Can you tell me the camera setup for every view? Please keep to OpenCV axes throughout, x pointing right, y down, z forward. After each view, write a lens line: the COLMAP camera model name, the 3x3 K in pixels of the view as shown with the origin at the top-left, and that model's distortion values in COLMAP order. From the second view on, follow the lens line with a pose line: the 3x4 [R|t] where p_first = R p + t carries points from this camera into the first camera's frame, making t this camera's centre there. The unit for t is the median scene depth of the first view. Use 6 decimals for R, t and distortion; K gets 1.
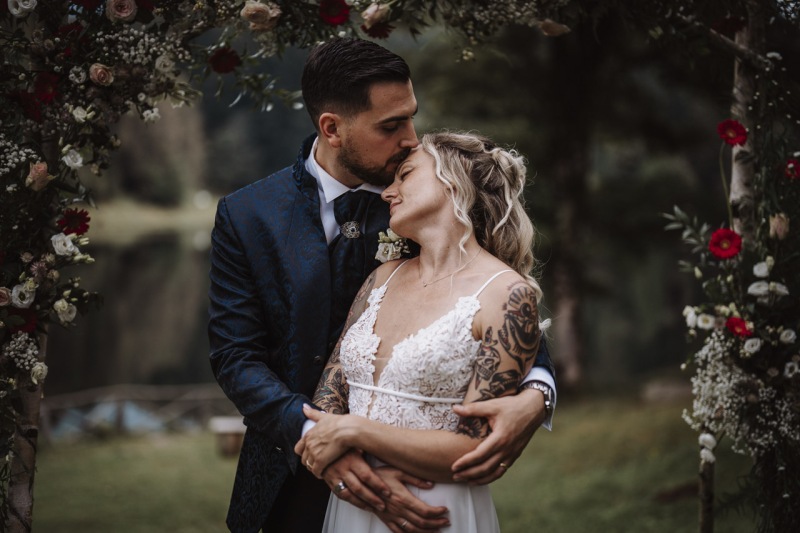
lens RADIAL K [[1104.7, 0, 400.0], [0, 1104.7, 266.5], [0, 0, 1]] dist [-0.146385, 1.112183]
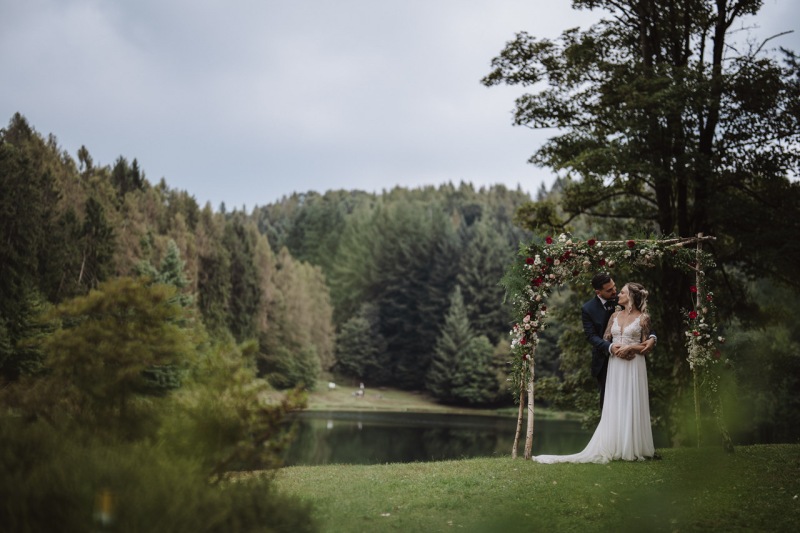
lens RADIAL K [[1151.8, 0, 400.0], [0, 1151.8, 266.5], [0, 0, 1]] dist [-0.158088, 1.267065]
pose [[0.995651, -0.003746, -0.093085, -0.401707], [-0.011569, 0.986485, -0.163441, 0.509309], [0.092439, 0.163807, 0.982152, -3.335726]]
